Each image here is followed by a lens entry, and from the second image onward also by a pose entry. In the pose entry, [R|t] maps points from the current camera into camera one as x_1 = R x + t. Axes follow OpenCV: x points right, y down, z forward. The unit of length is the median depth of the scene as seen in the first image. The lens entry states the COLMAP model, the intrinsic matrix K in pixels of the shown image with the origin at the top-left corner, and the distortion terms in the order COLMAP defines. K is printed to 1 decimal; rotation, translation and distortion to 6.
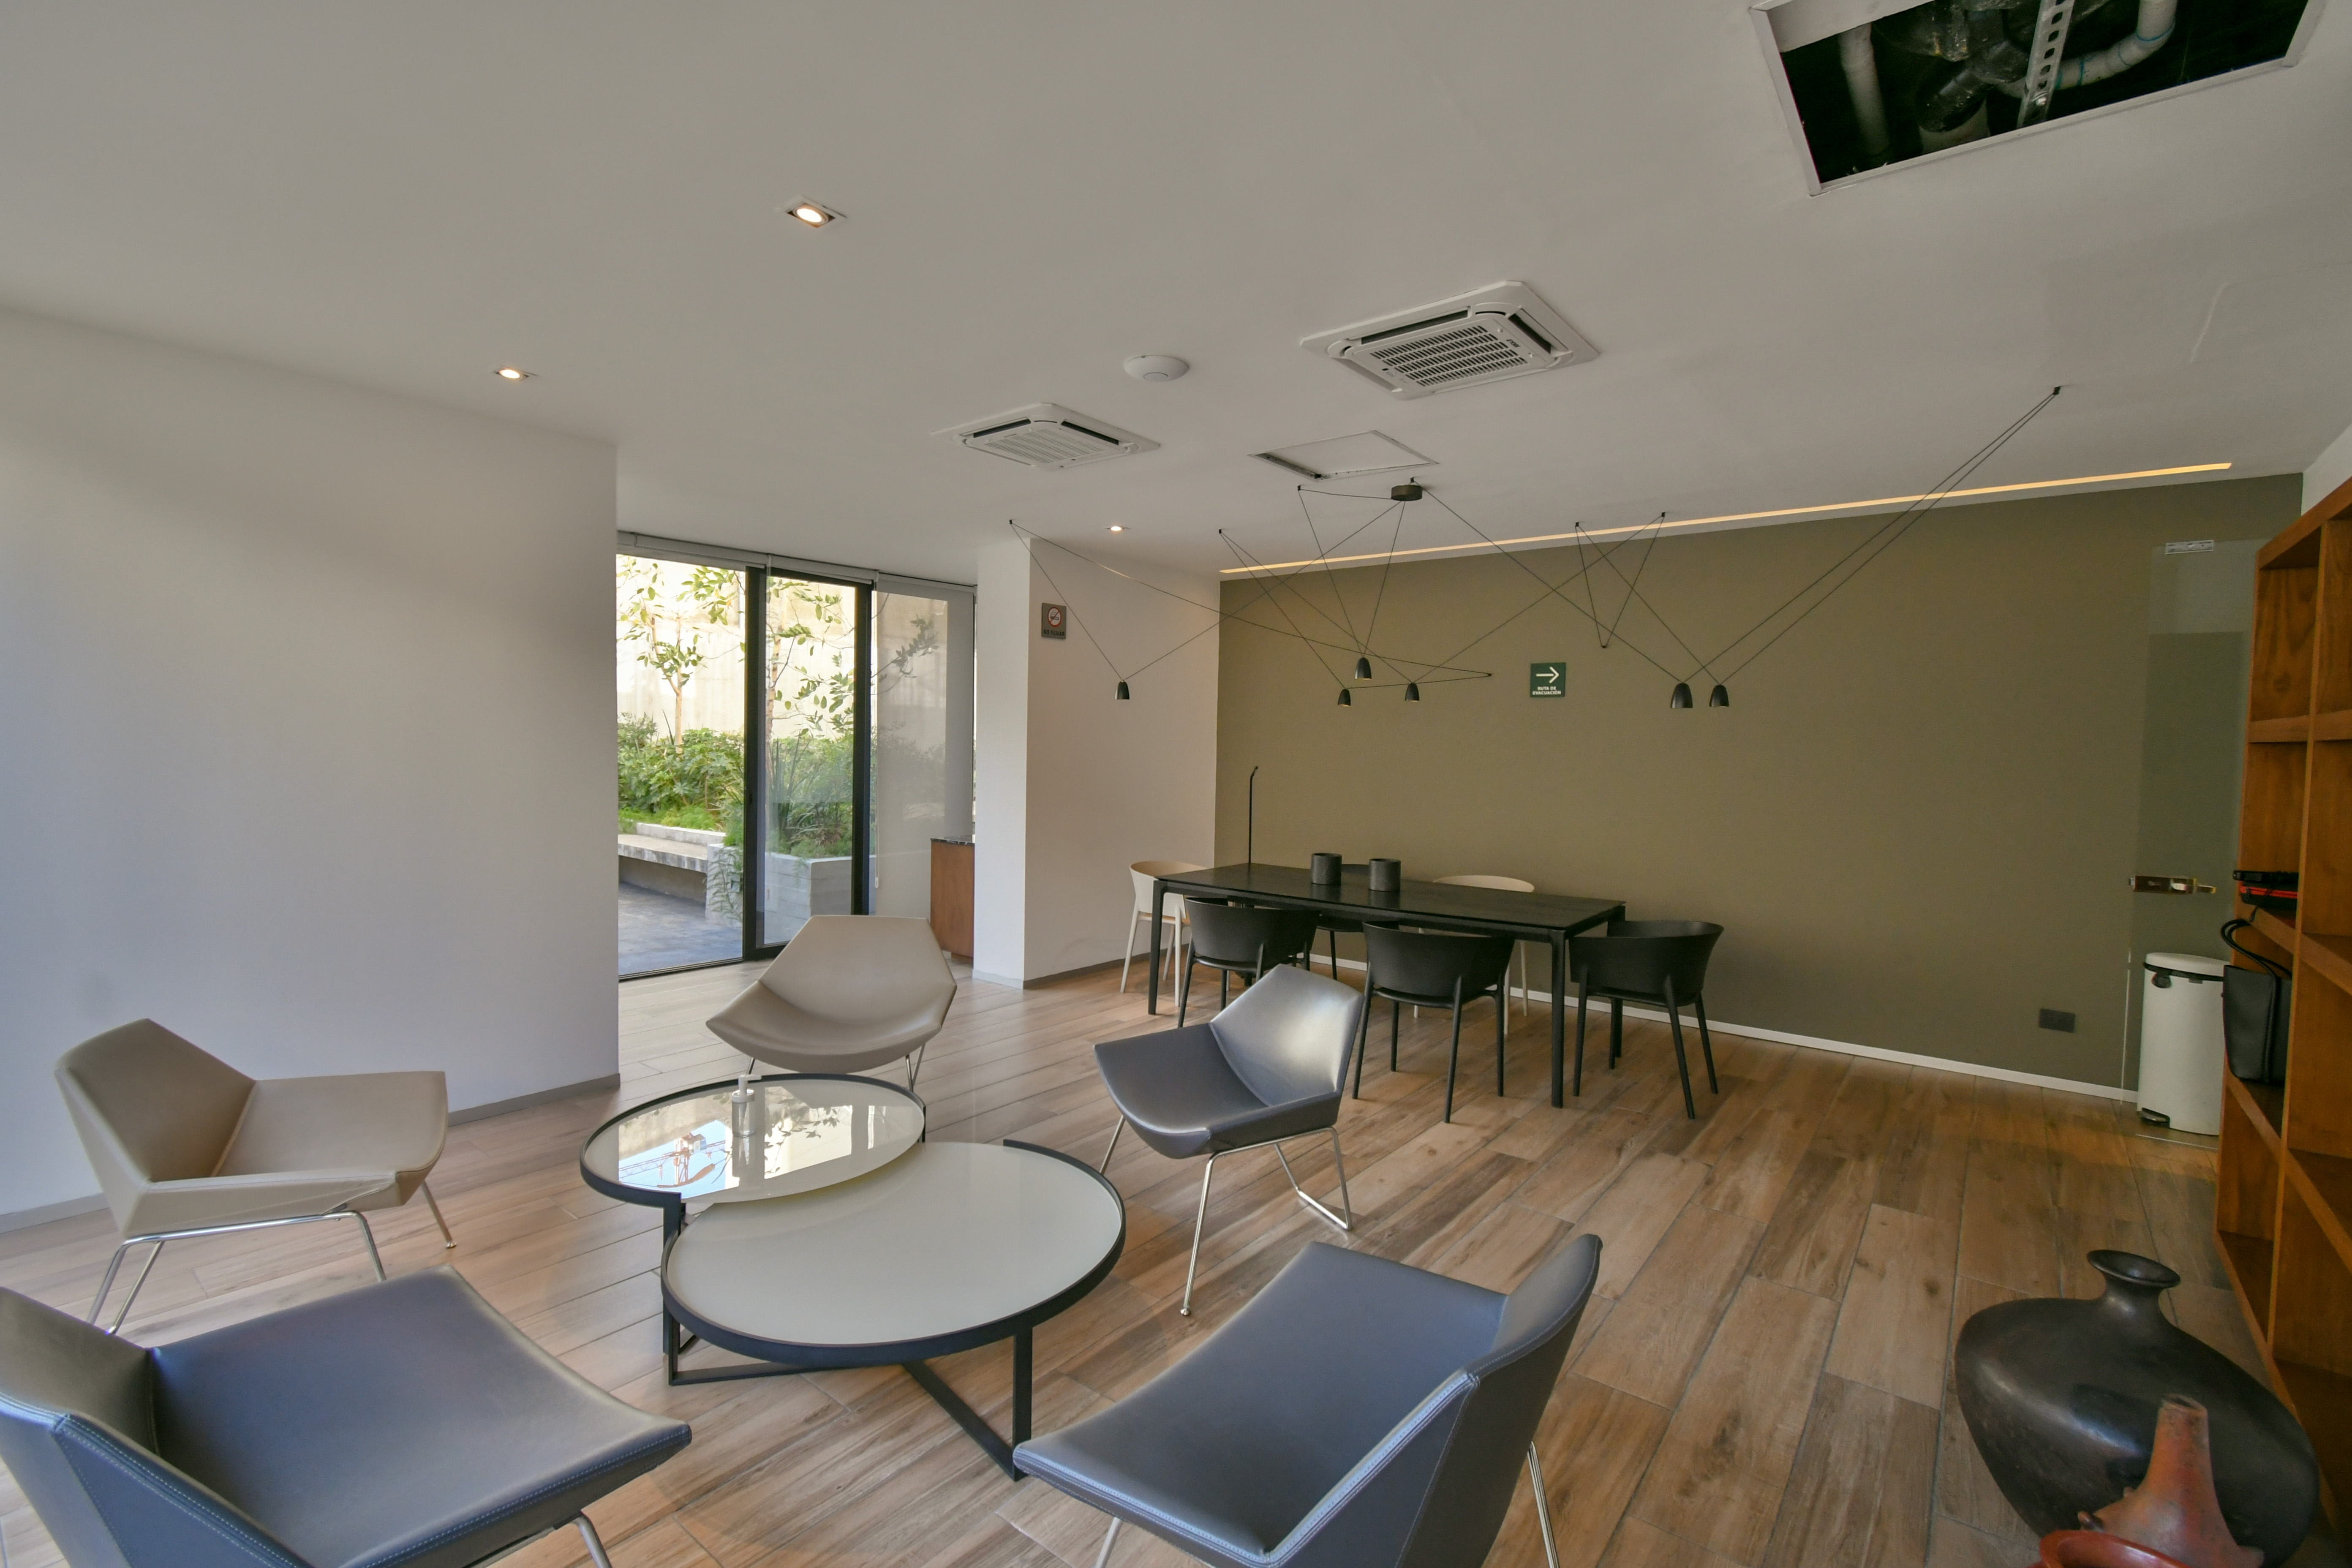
lens RADIAL K [[1026.3, 0, 1176.0], [0, 1026.3, 784.0], [0, 0, 1]] dist [0.000193, -0.000465]
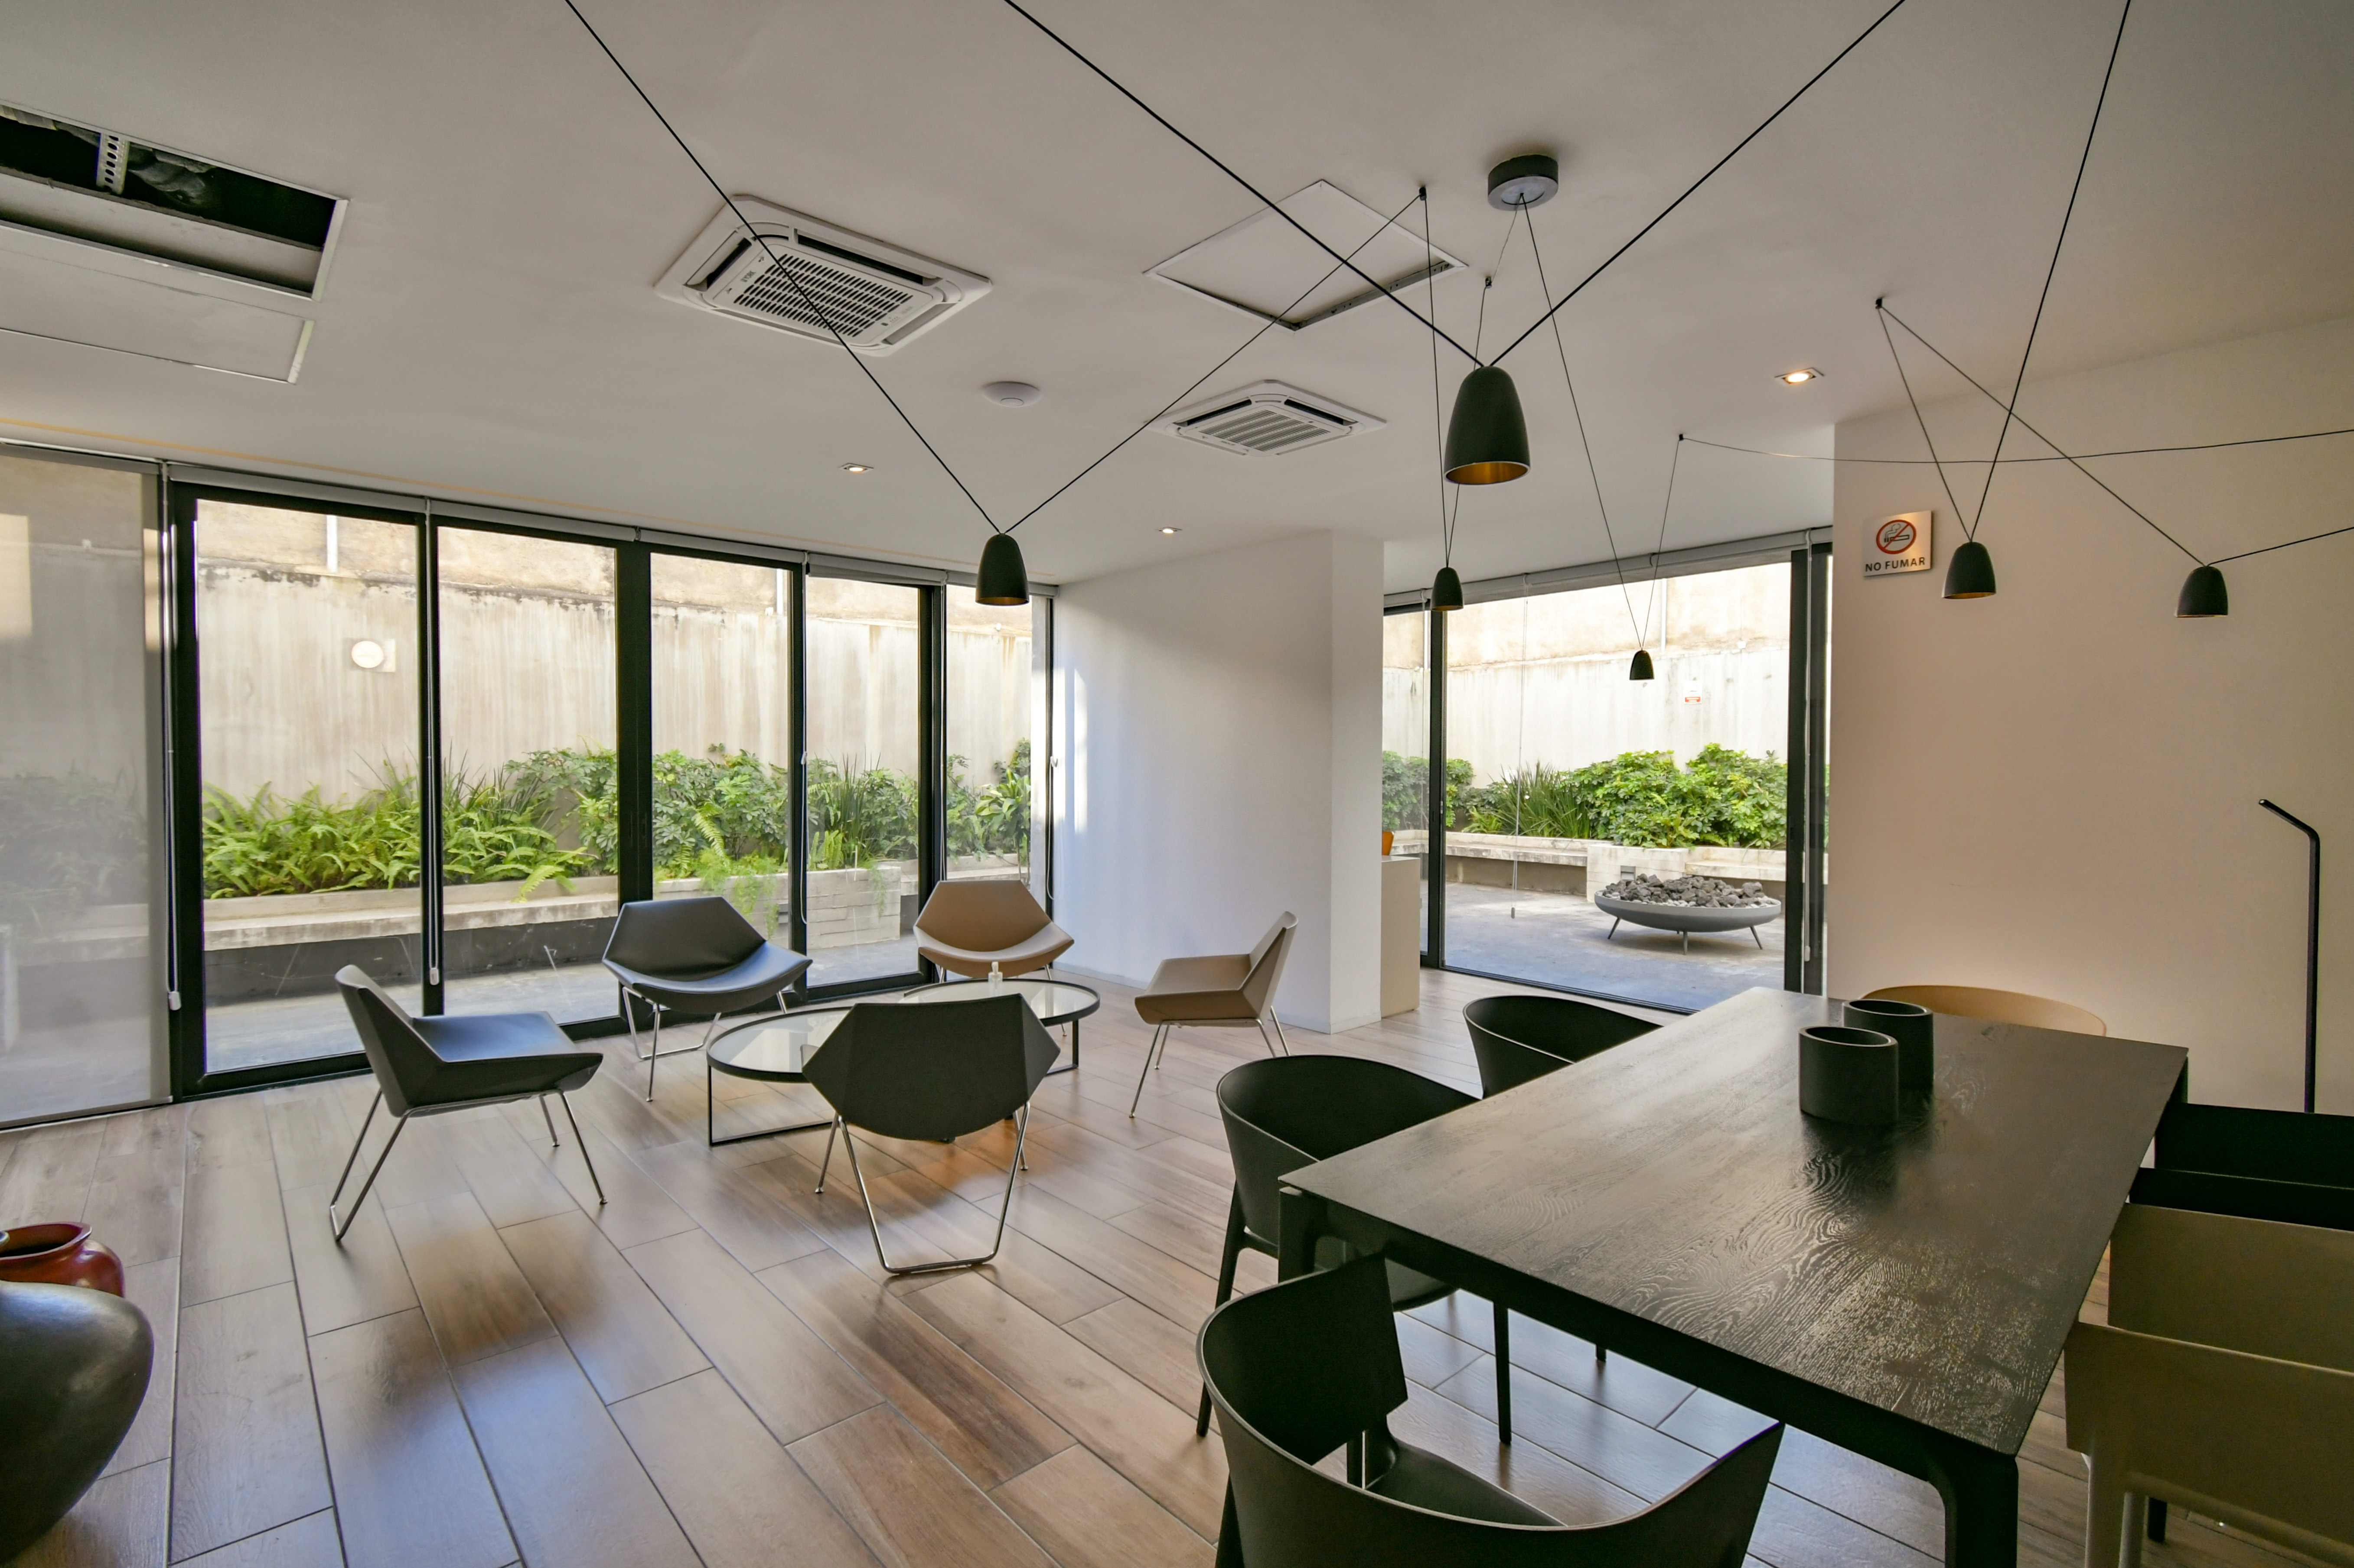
lens RADIAL K [[1087.3, 0, 1187.4], [0, 1087.3, 780.7], [0, 0, 1]] dist [0.029678, 0.000132]
pose [[-0.156571, -0.003461, -0.987661, 0.706511], [-0.048109, 0.998834, 0.004127, -0.010253], [0.986494, 0.048162, -0.156555, 0.906023]]
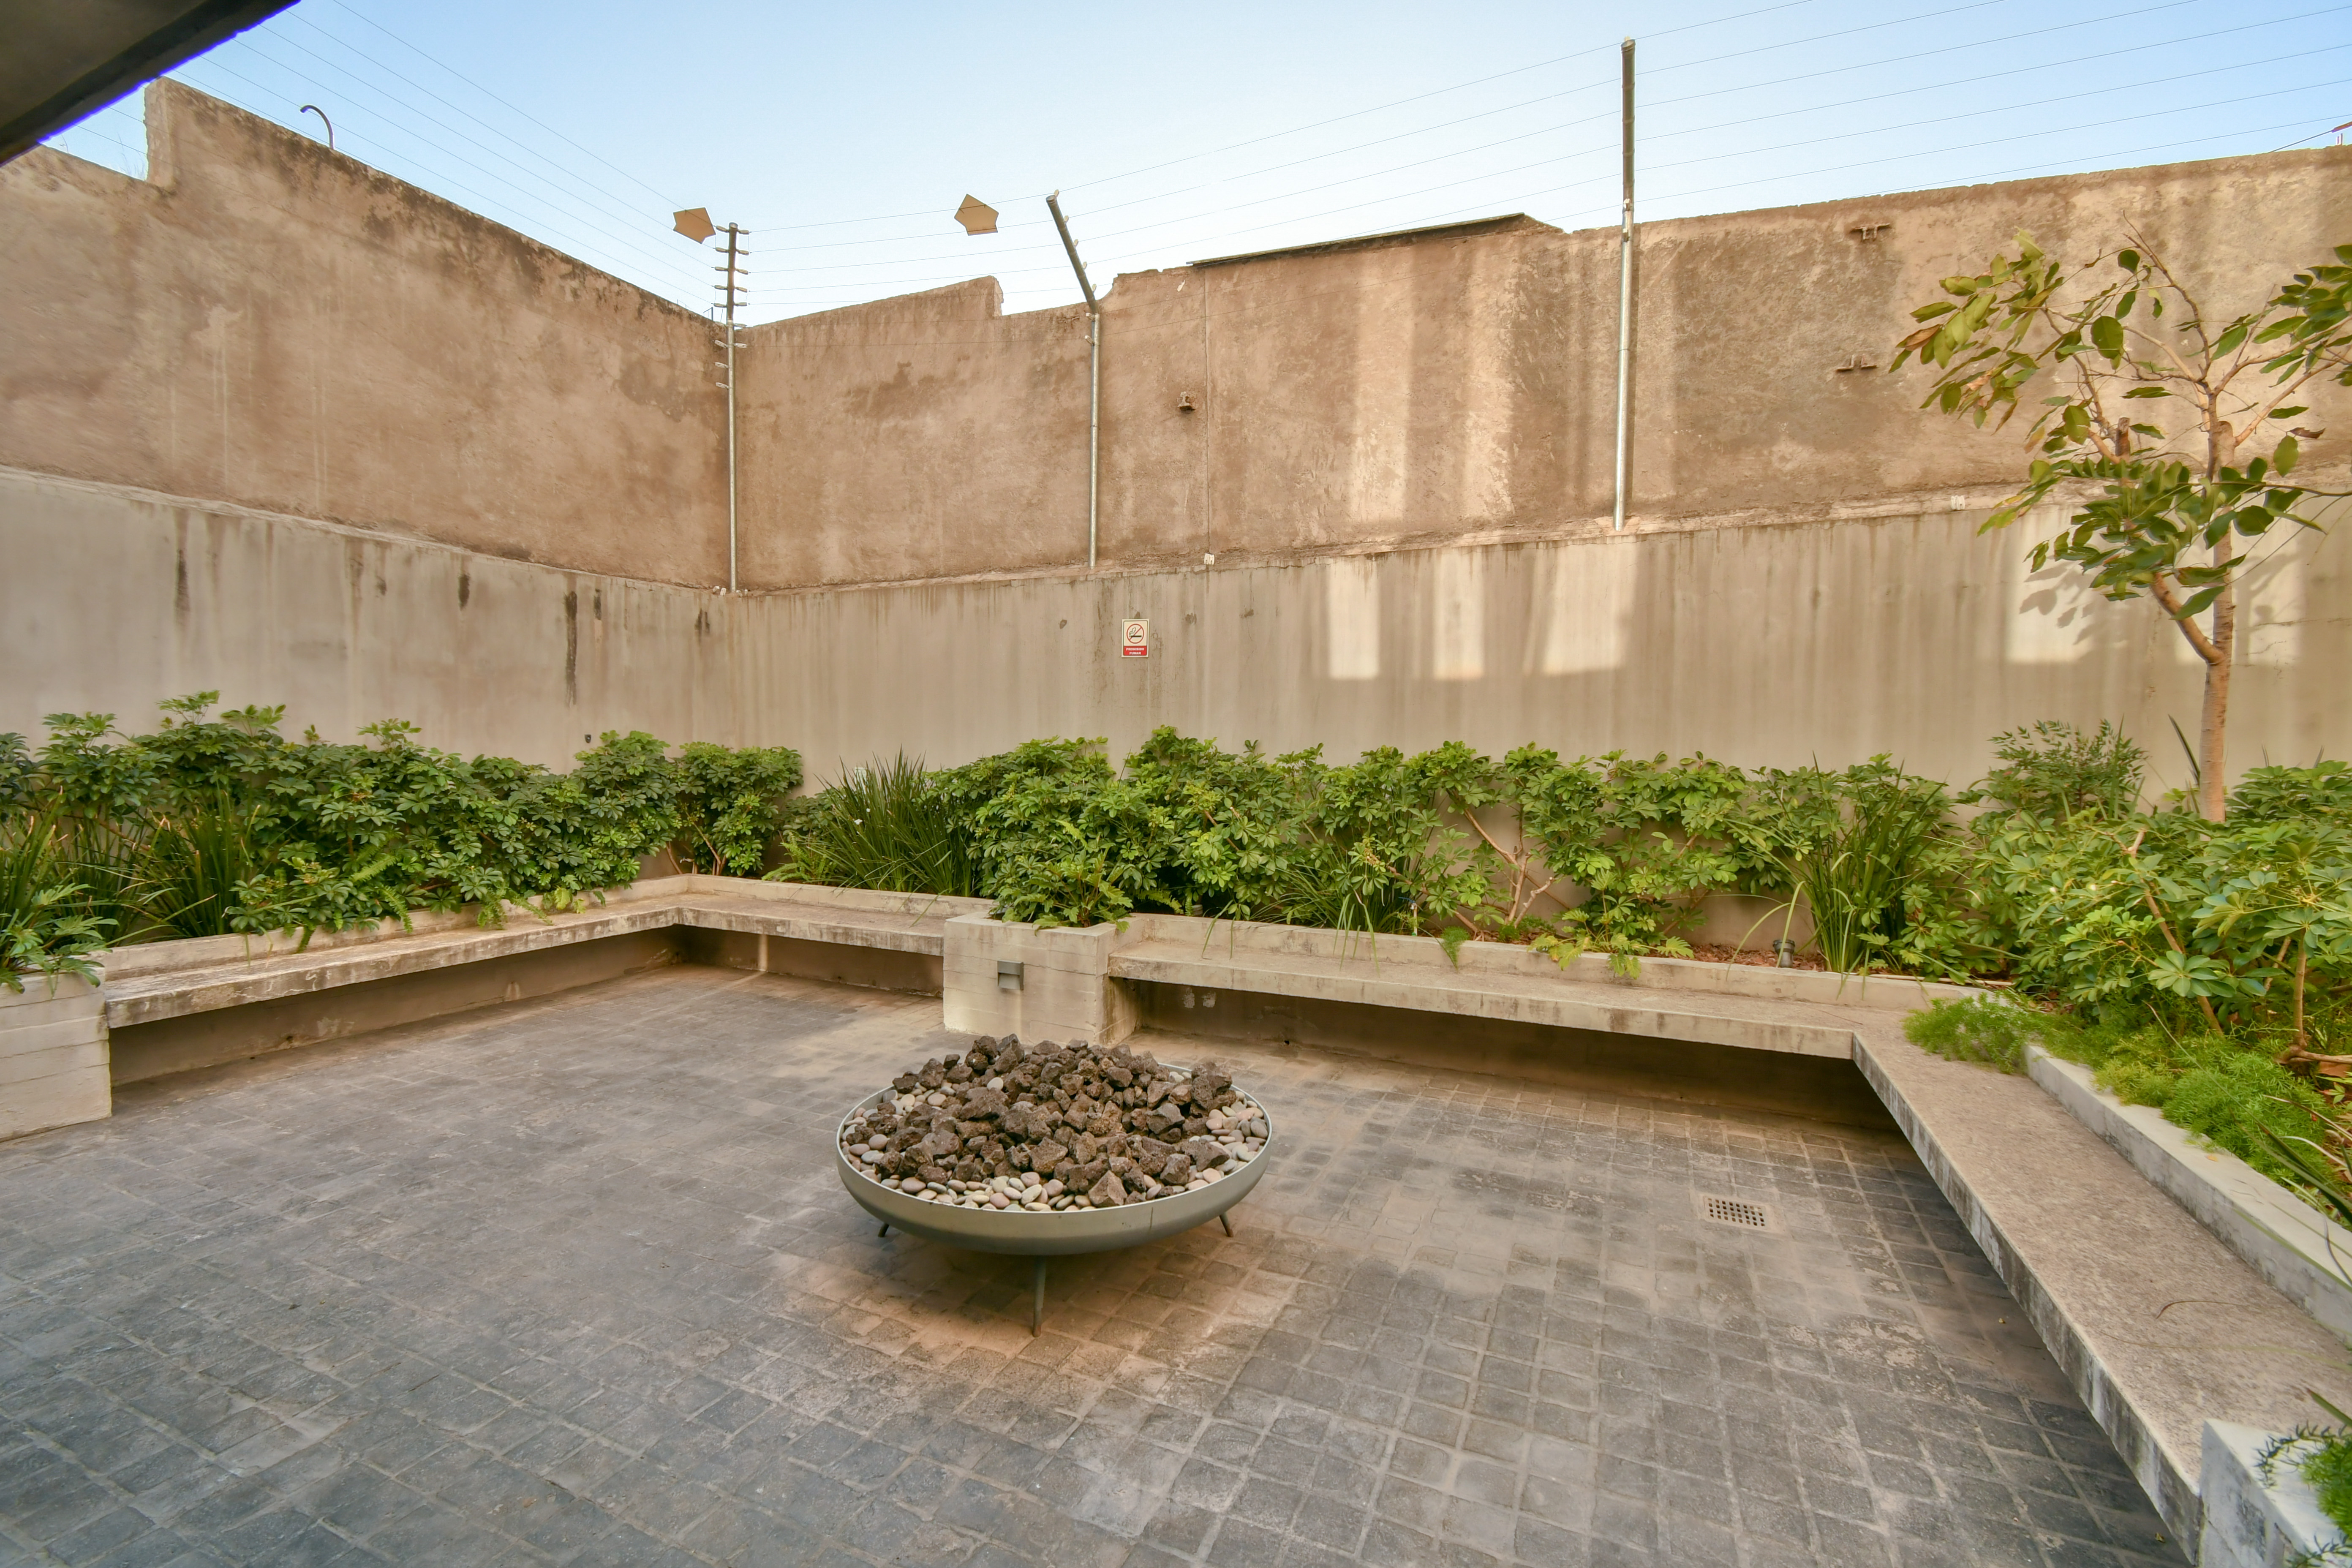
lens RADIAL K [[1026.3, 0, 1176.0], [0, 1026.3, 784.0], [0, 0, 1]] dist [0.000193, -0.000465]
pose [[0.257090, 0.023808, -0.966094, -0.570855], [-0.048794, 0.998741, 0.011627, -0.081085], [0.965155, 0.044150, 0.257928, 1.340186]]
